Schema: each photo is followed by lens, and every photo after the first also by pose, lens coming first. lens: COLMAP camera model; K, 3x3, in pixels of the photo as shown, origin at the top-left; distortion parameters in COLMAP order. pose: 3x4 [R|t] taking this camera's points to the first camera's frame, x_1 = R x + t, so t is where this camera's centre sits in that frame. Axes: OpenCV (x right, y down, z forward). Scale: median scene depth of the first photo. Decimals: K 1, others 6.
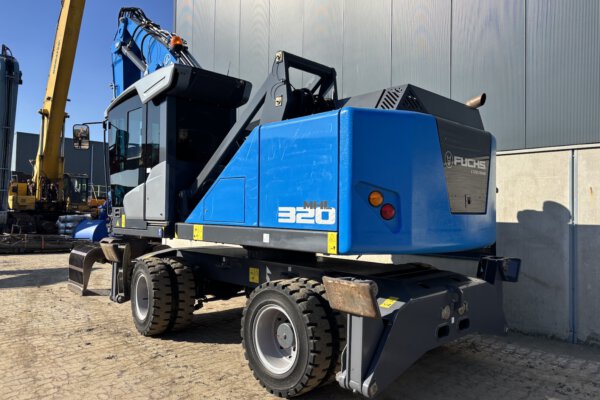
lens RADIAL K [[456.3, 0, 300.0], [0, 456.3, 200.0], [0, 0, 1]] dist [0.010268, -0.004013]
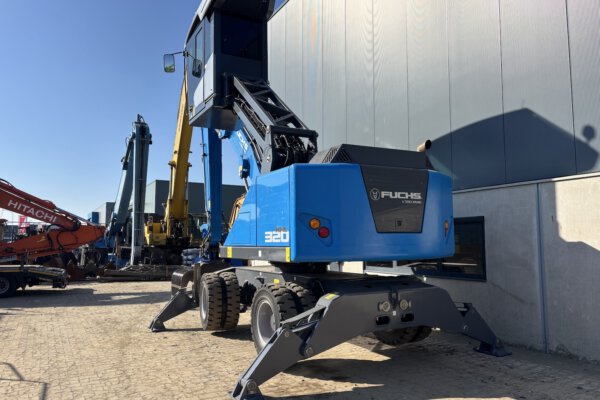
lens RADIAL K [[460.3, 0, 305.0], [0, 460.3, 199.1], [0, 0, 1]] dist [0.032300, 0.000029]
pose [[0.965516, -0.047159, -0.256037, 0.392439], [0.028157, 0.996604, -0.077382, 0.024321], [0.258816, 0.067505, 0.963565, -0.339498]]
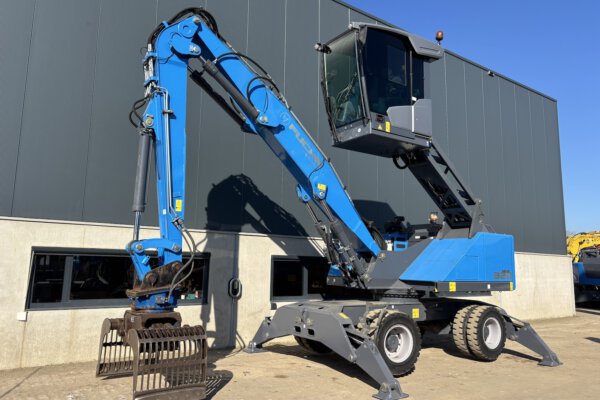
lens RADIAL K [[475.0, 0, 311.9], [0, 475.0, 200.8], [0, 0, 1]] dist [0.032827, 0.000809]
pose [[0.125447, 0.140519, 0.982098, -2.134876], [-0.031676, 0.989981, -0.137601, 0.017493], [-0.991595, -0.013848, 0.128641, 1.348849]]
